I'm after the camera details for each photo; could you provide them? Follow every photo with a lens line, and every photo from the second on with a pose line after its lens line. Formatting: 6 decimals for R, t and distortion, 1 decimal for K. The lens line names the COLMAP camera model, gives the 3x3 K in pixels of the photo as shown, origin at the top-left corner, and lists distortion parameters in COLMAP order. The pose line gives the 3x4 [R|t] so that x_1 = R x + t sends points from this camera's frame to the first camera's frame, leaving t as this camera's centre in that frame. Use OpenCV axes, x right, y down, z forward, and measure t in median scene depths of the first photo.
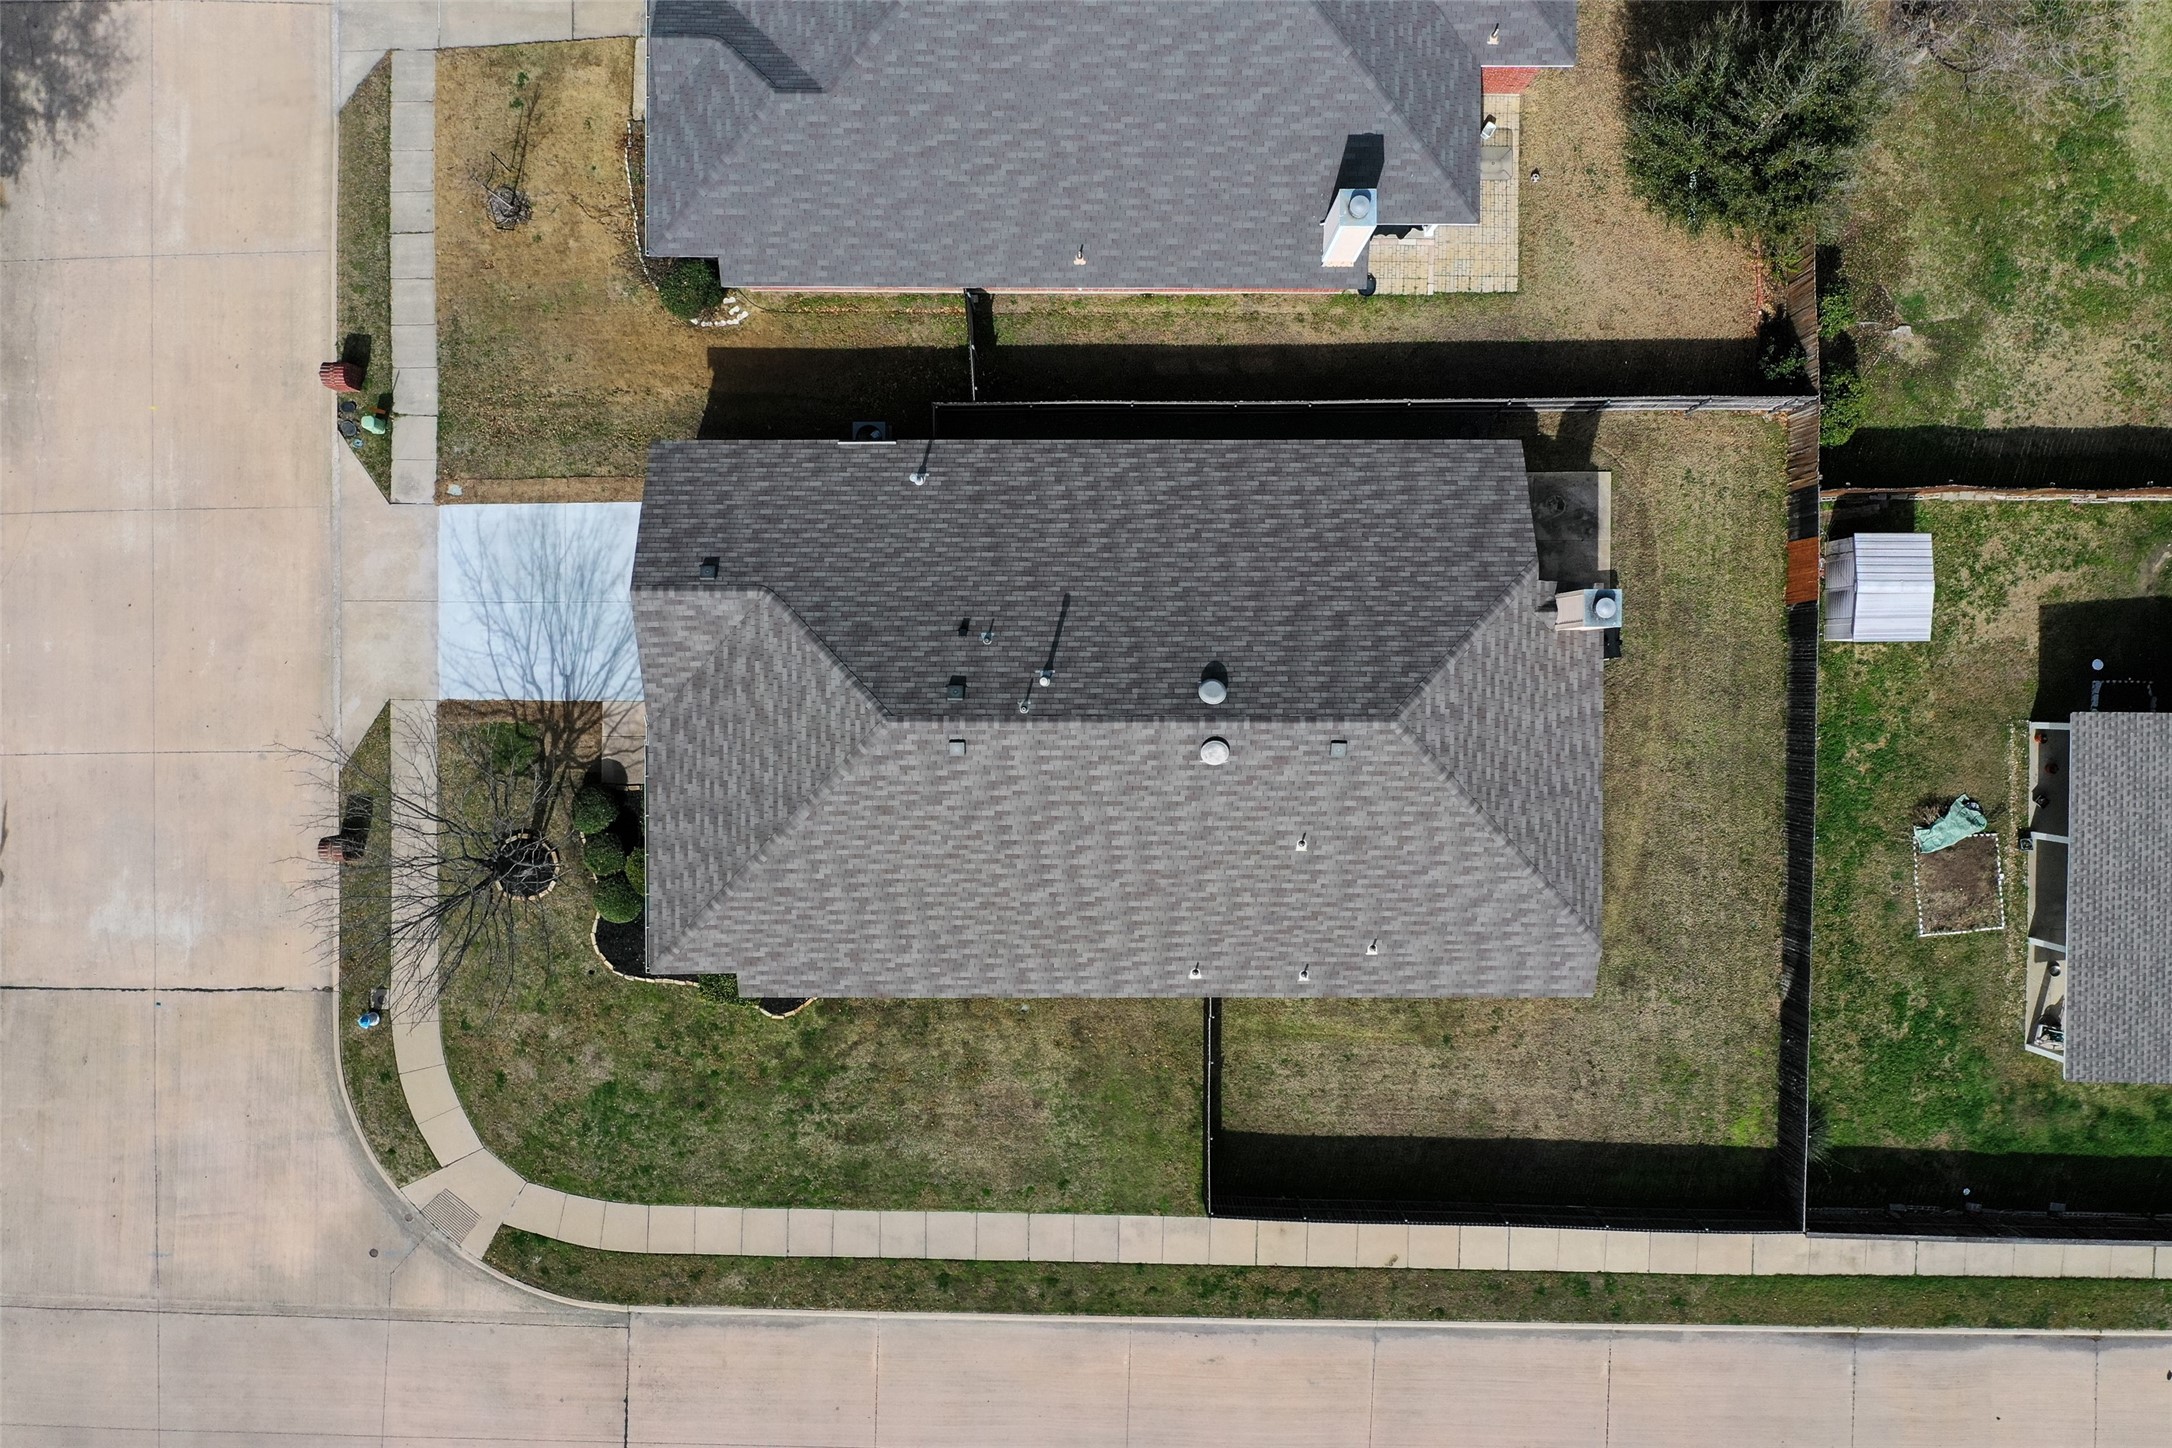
lens RADIAL K [[1755.9, 0, 1086.0], [0, 1755.9, 724.0], [0, 0, 1]] dist [0.002418, 0.000882]
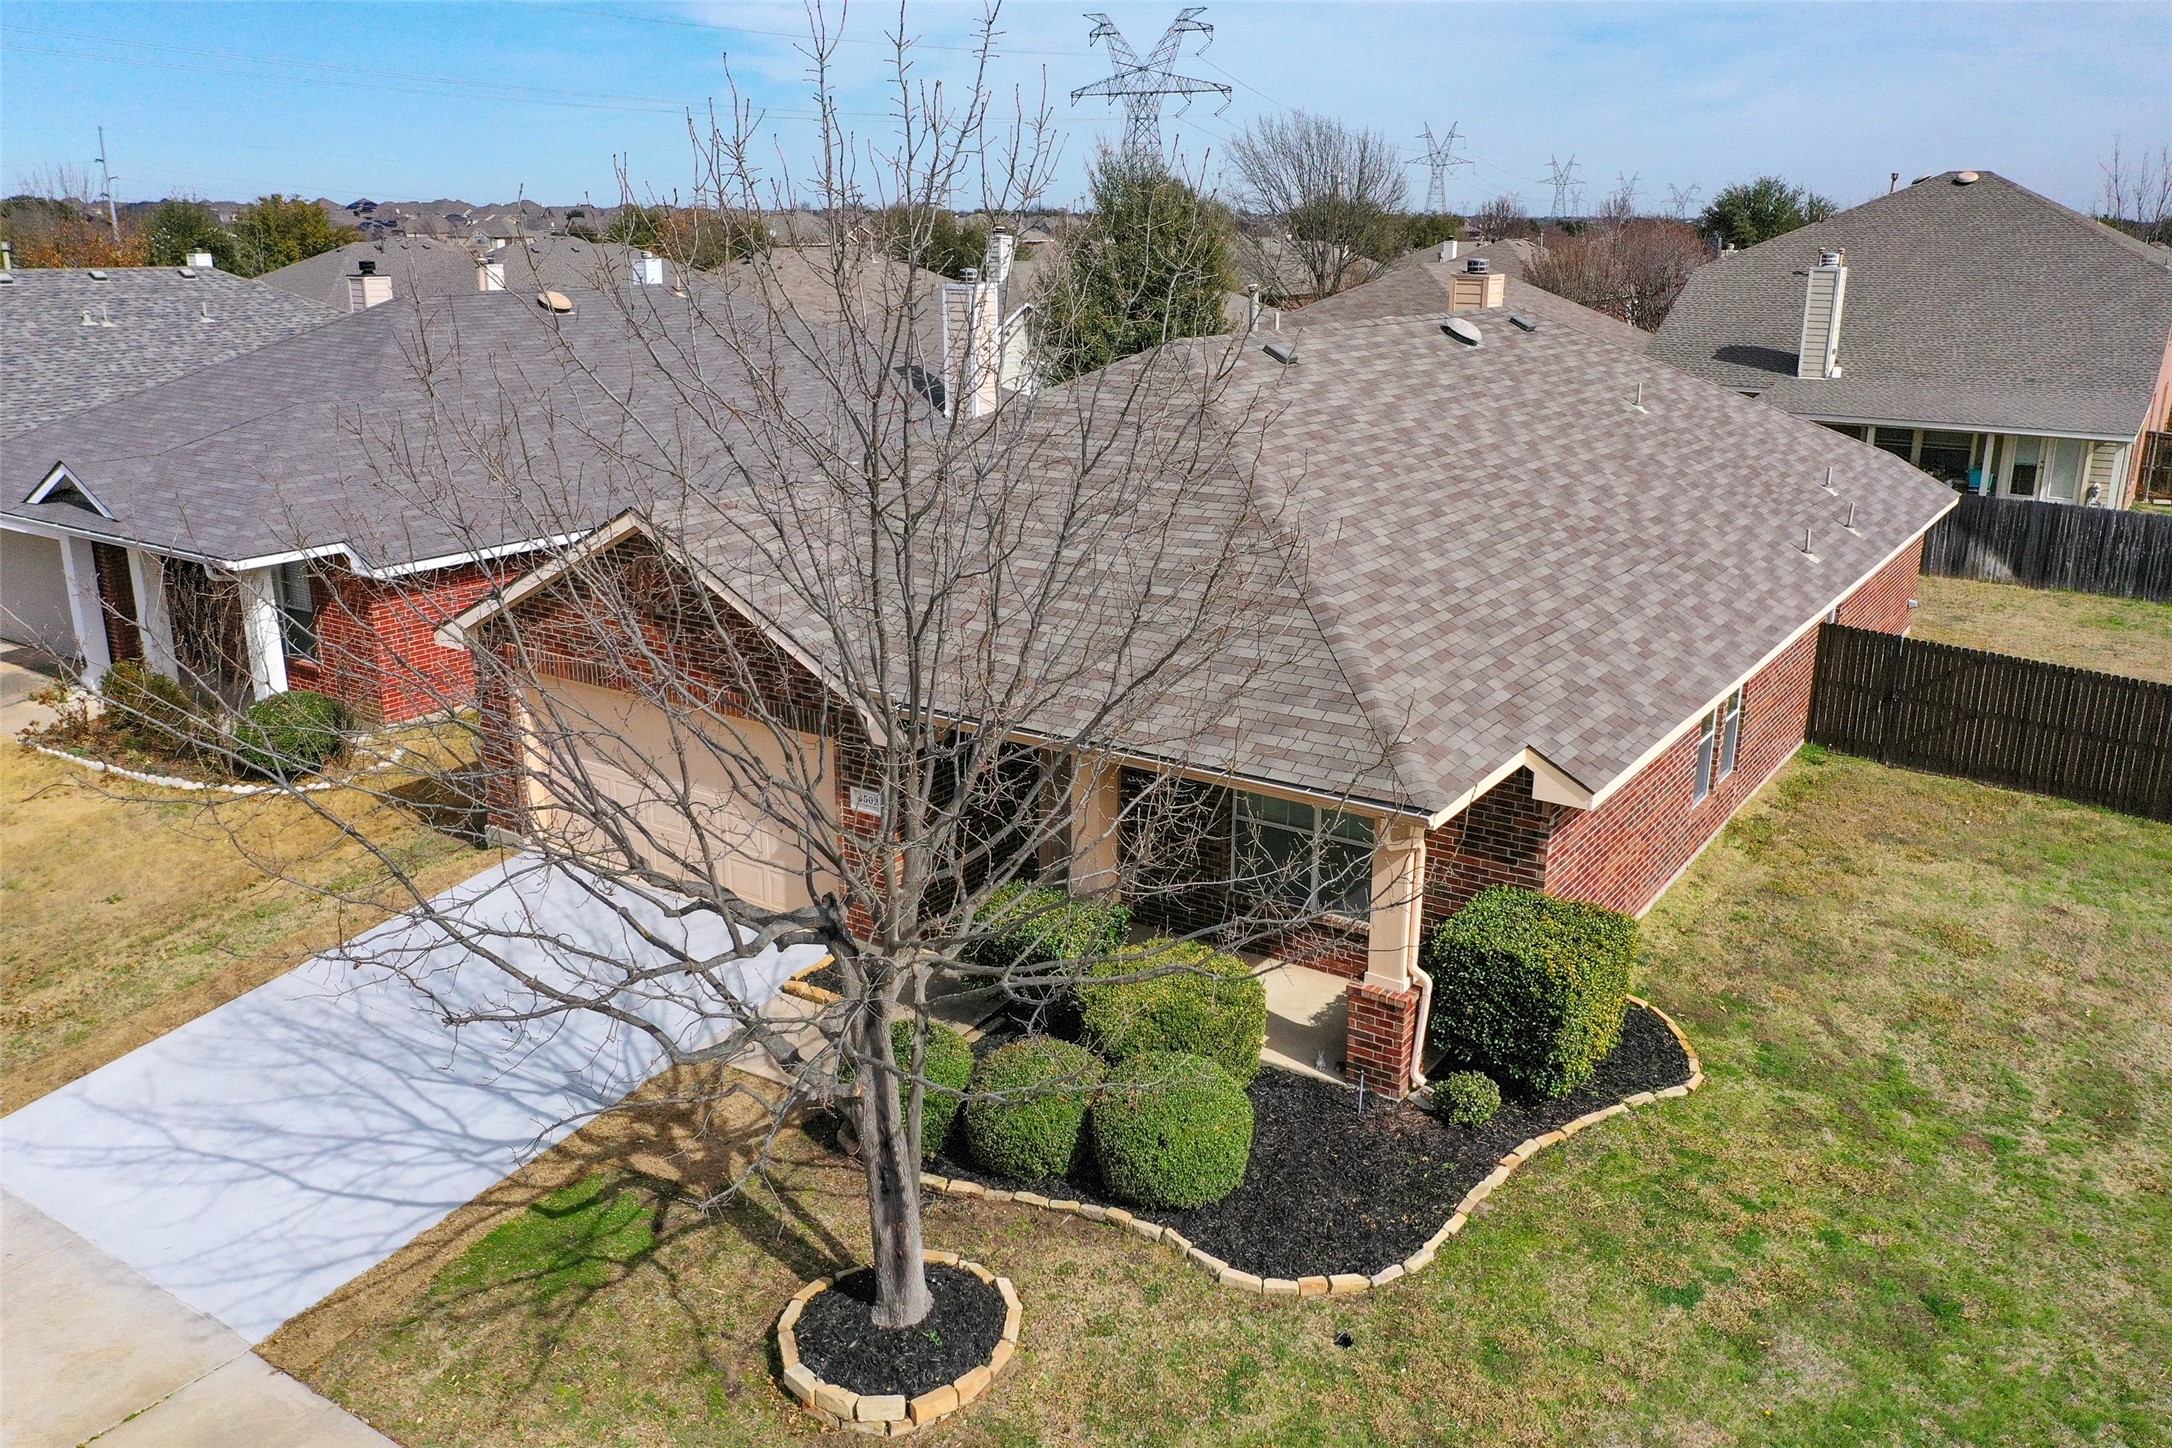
lens RADIAL K [[1755.9, 0, 1086.0], [0, 1755.9, 724.0], [0, 0, 1]] dist [0.002418, 0.000882]
pose [[0.559932, -0.193132, 0.805715, -0.509481], [0.828474, 0.118370, -0.547375, 0.248263], [0.010343, 0.974006, 0.226284, 0.844493]]
